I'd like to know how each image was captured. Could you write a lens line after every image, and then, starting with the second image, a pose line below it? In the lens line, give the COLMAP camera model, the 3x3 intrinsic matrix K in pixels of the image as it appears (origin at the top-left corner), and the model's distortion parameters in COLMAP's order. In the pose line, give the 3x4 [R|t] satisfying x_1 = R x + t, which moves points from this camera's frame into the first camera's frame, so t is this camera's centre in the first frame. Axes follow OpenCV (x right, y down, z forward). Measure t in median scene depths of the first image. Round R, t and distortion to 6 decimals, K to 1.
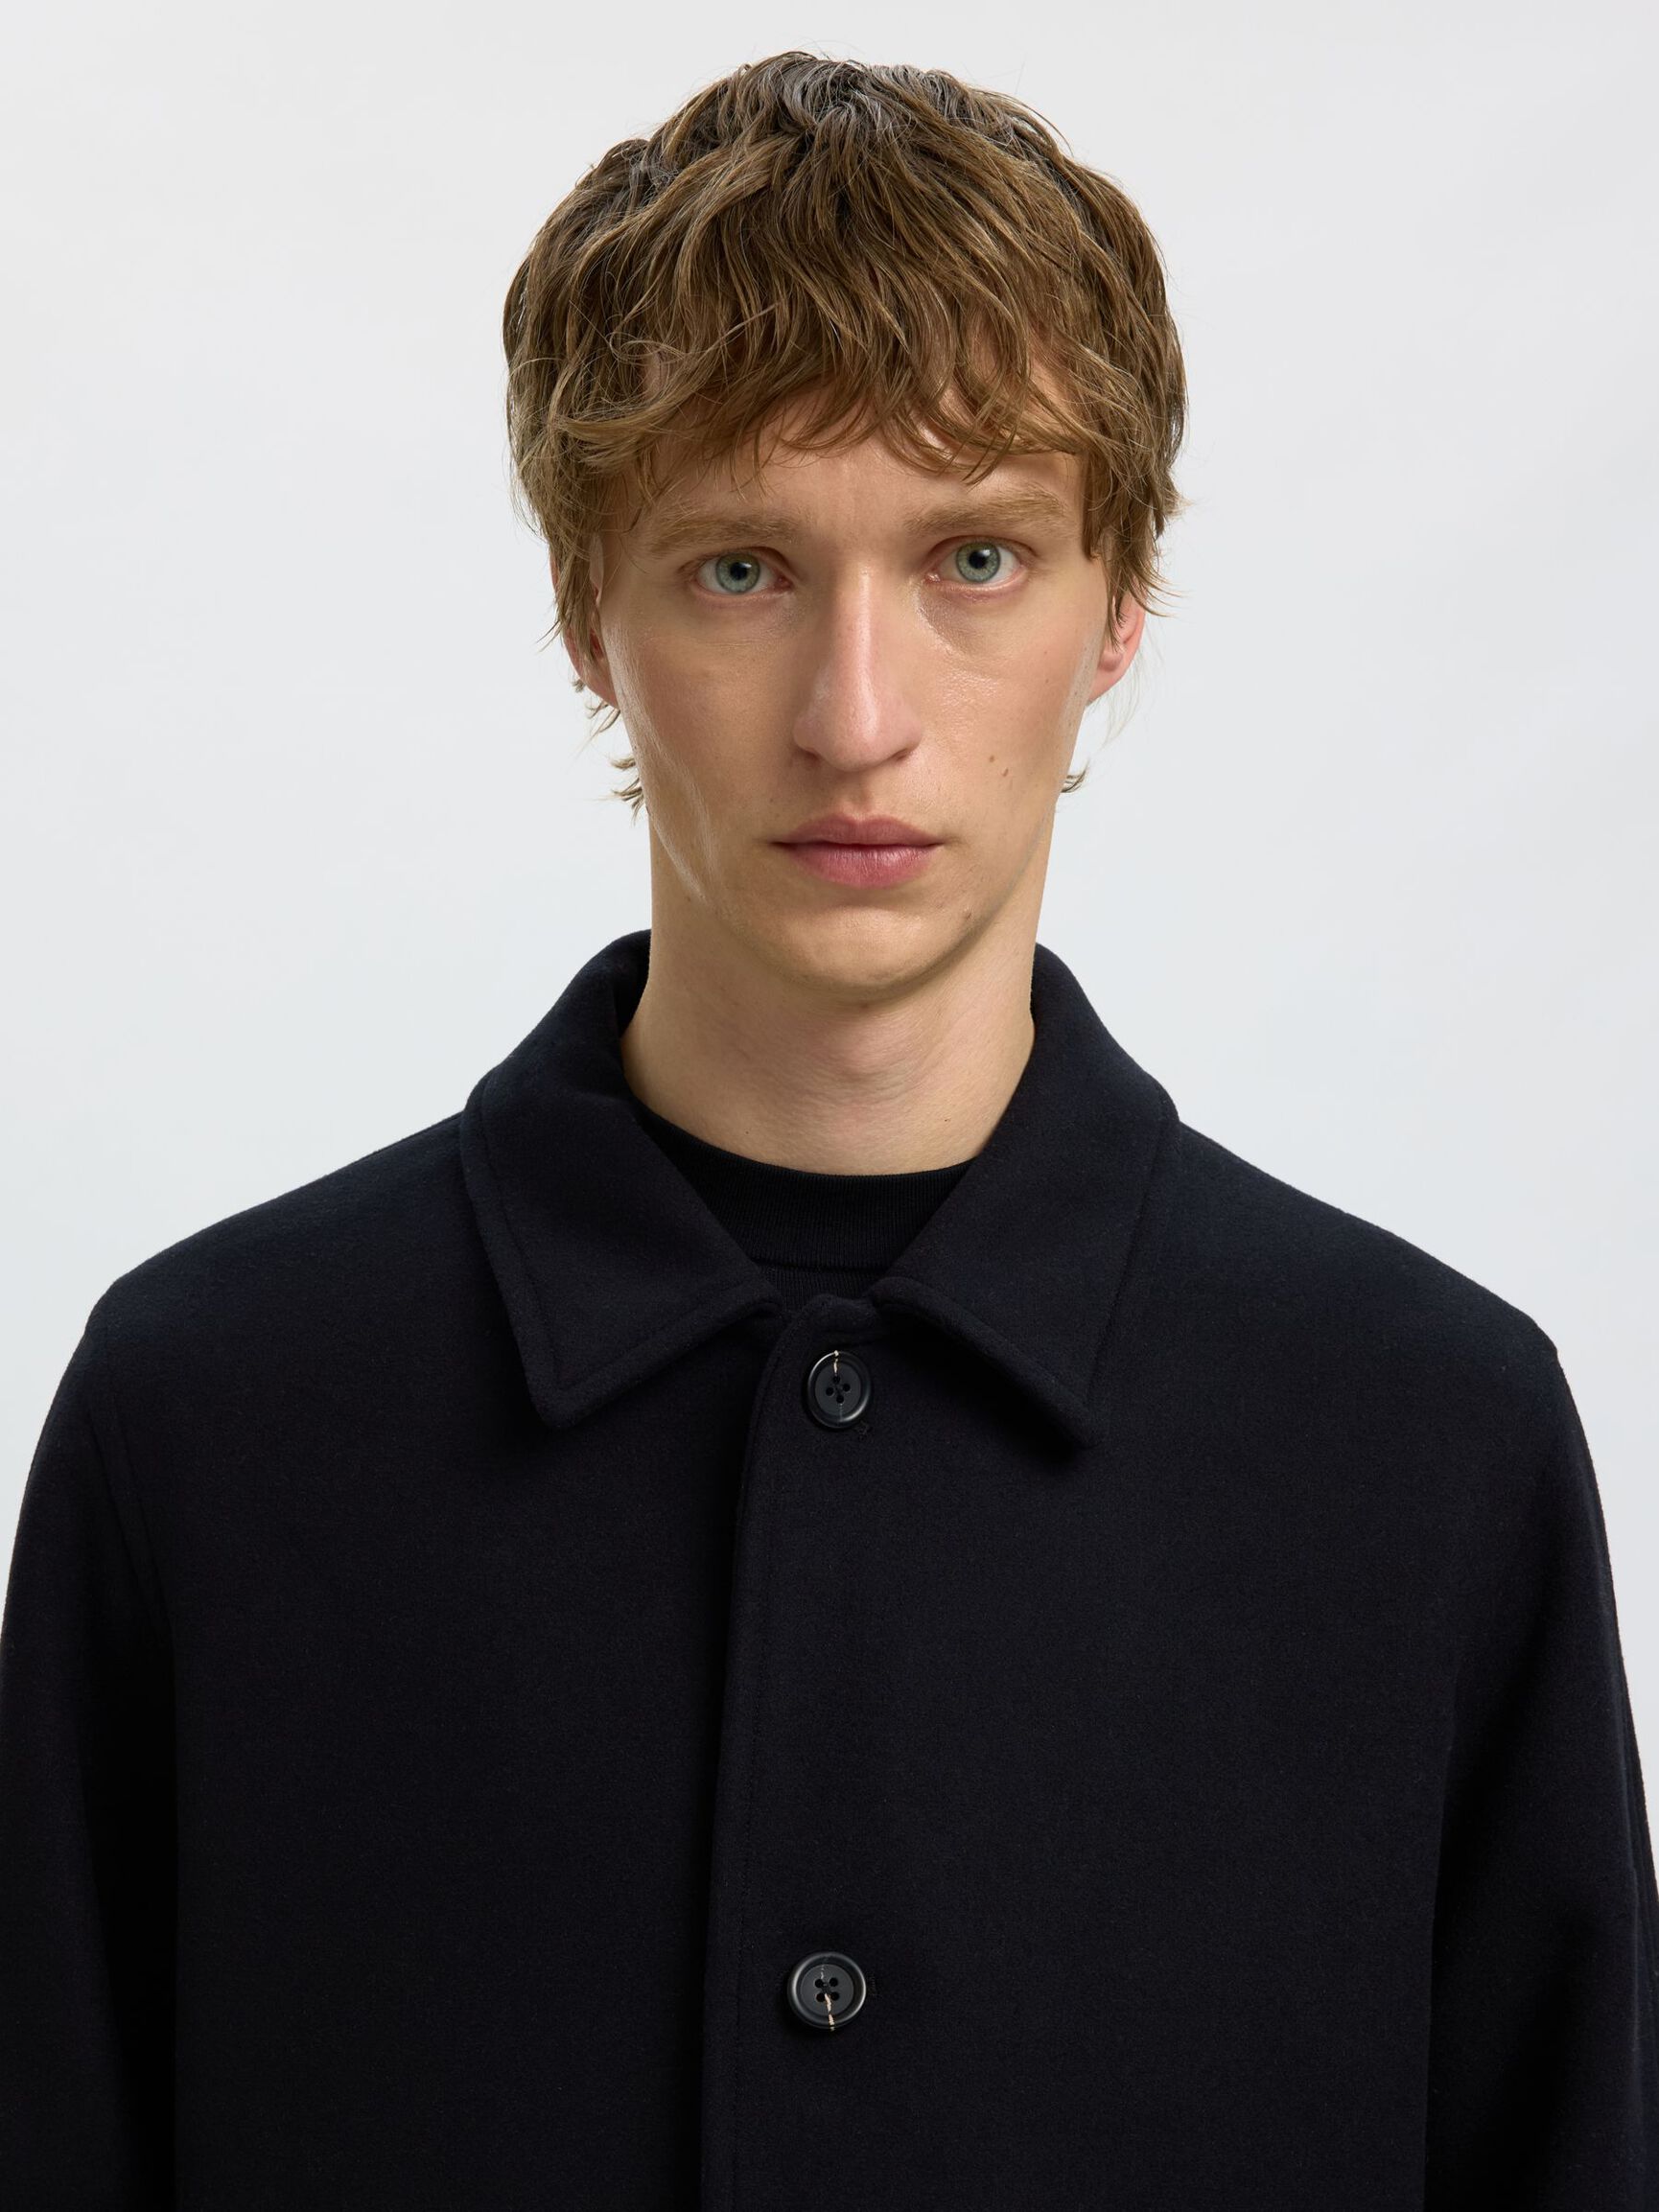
lens RADIAL K [[6248.8, 0, 829.5], [0, 6248.8, 1106.0], [0, 0, 1]] dist [-0.556901, -0.622636]
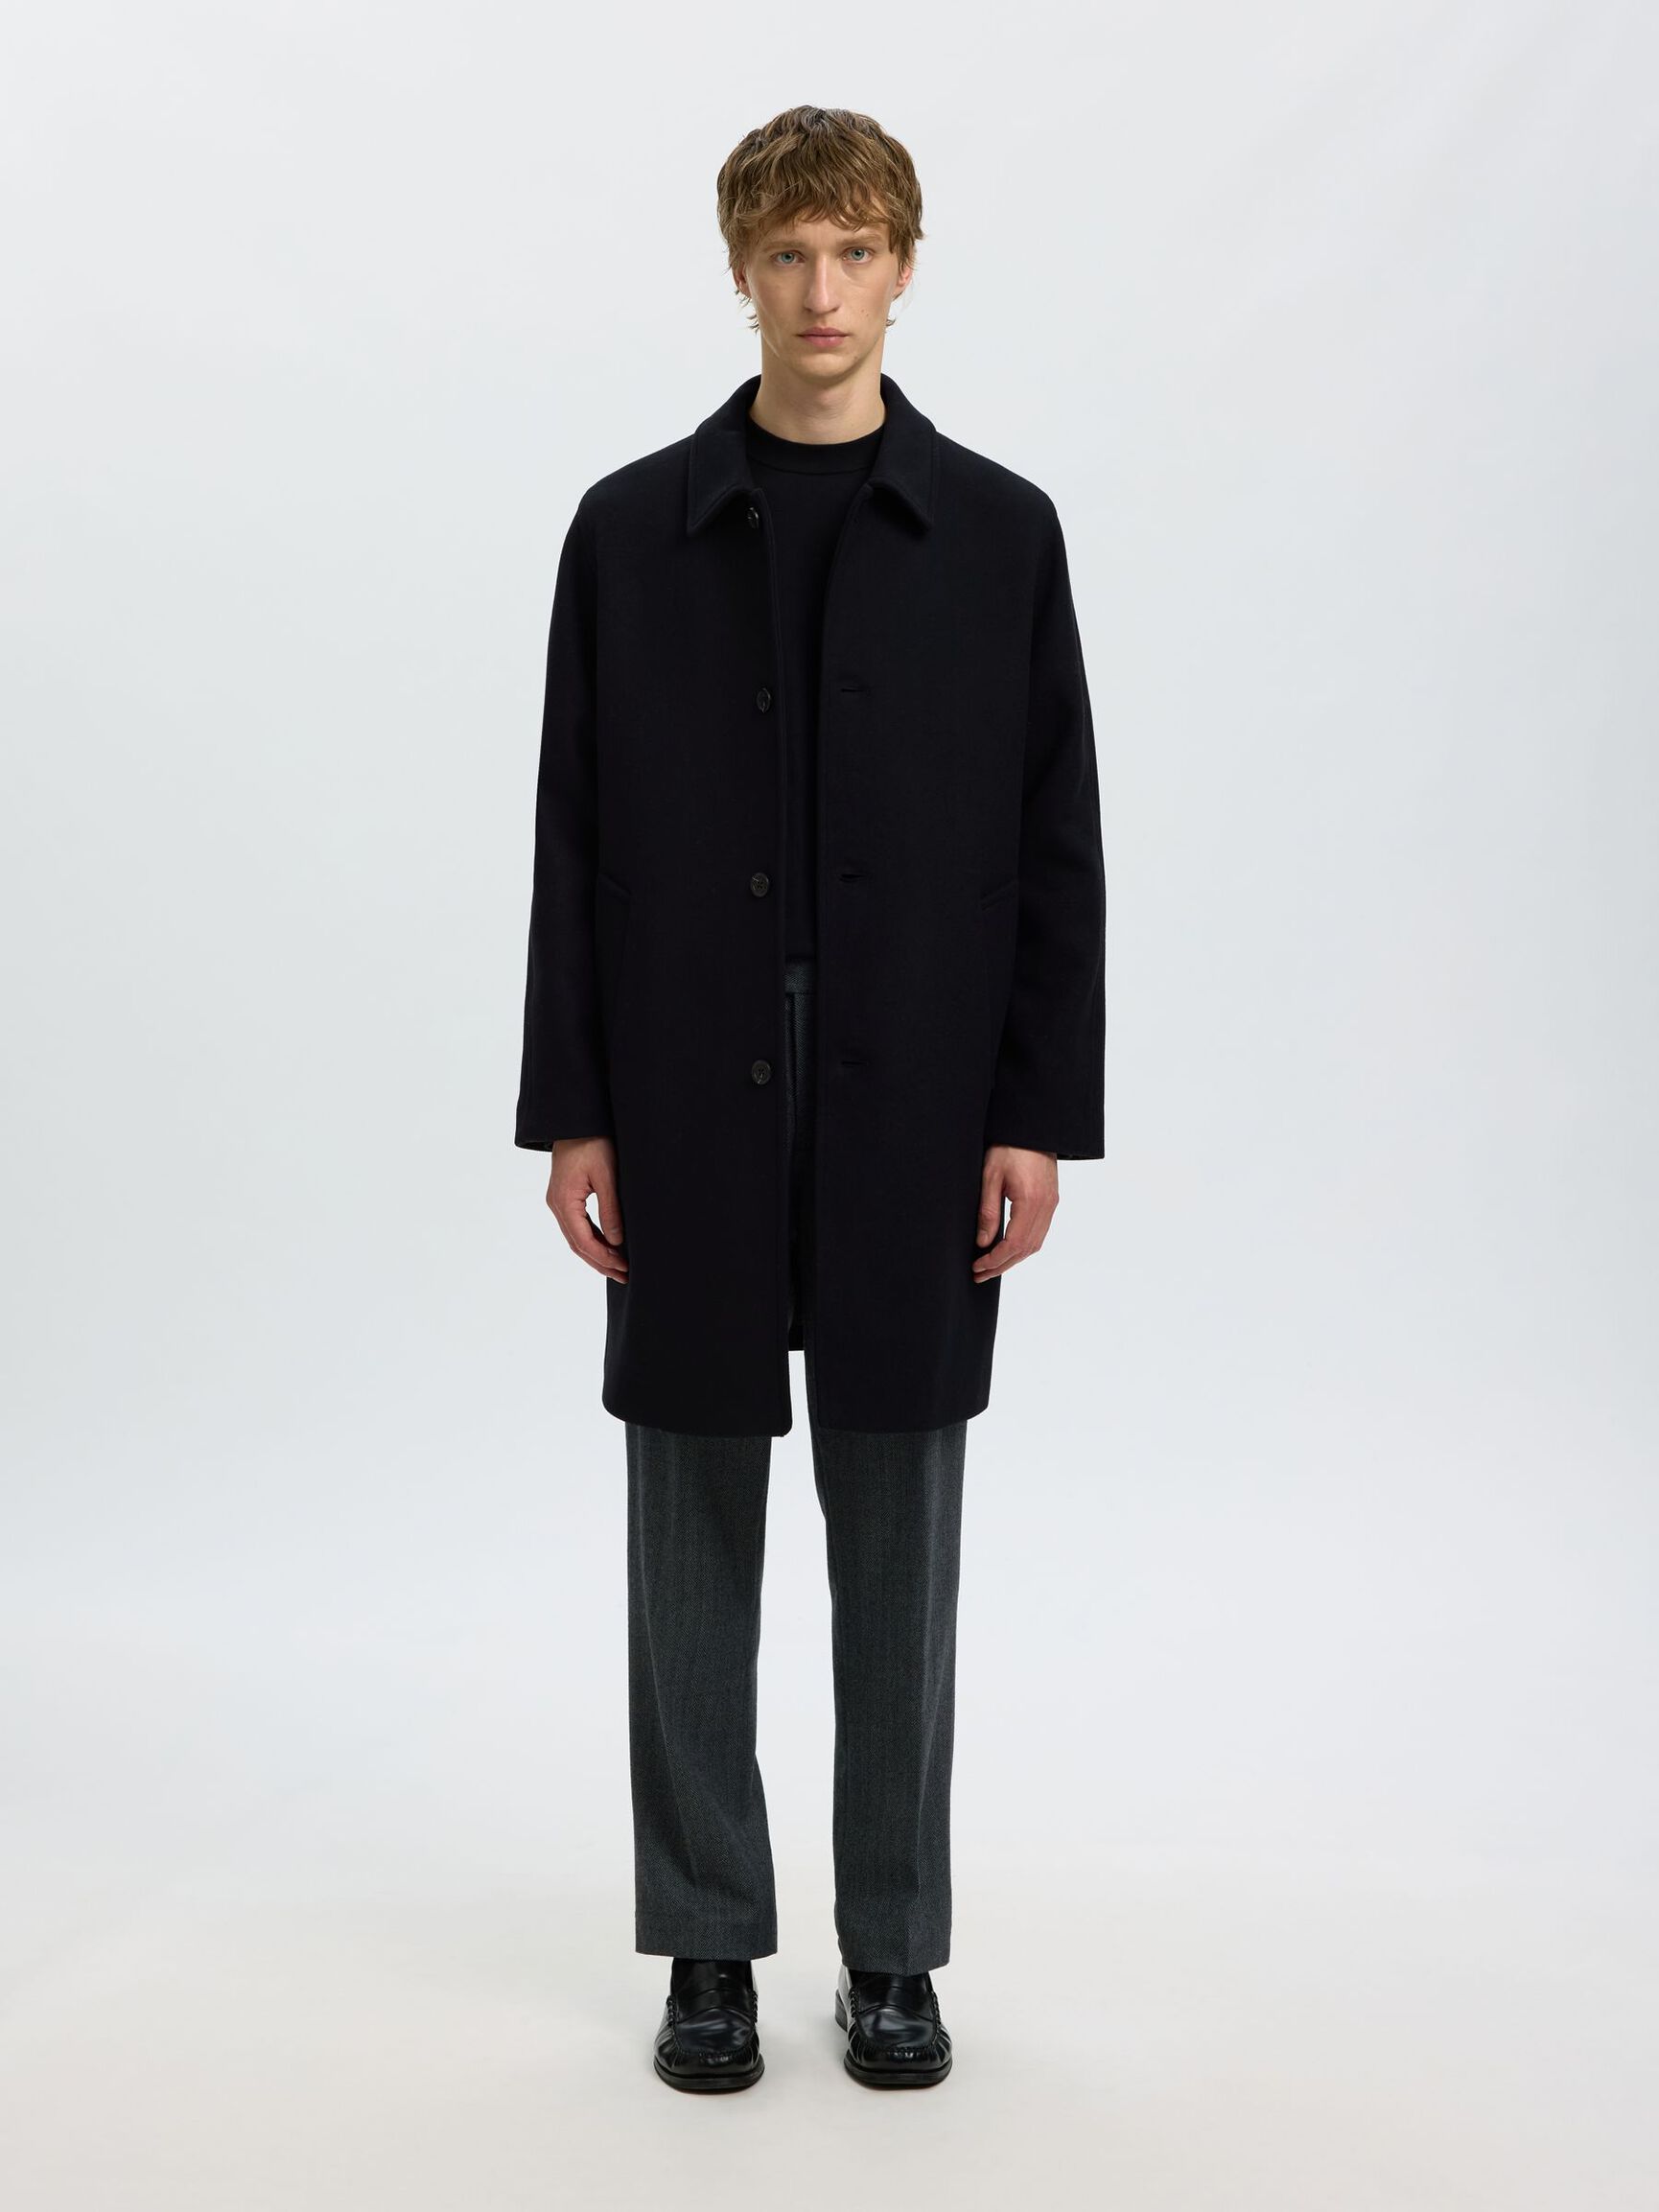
lens RADIAL K [[6071.1, 0, 829.5], [0, 6071.1, 1106.0], [0, 0, 1]] dist [-0.697211, 0.047376]
pose [[0.999980, 0.000787, -0.006291, 0.029562], [-0.000444, 0.998524, 0.054315, 0.203669], [0.006325, -0.054311, 0.998504, -2.335896]]
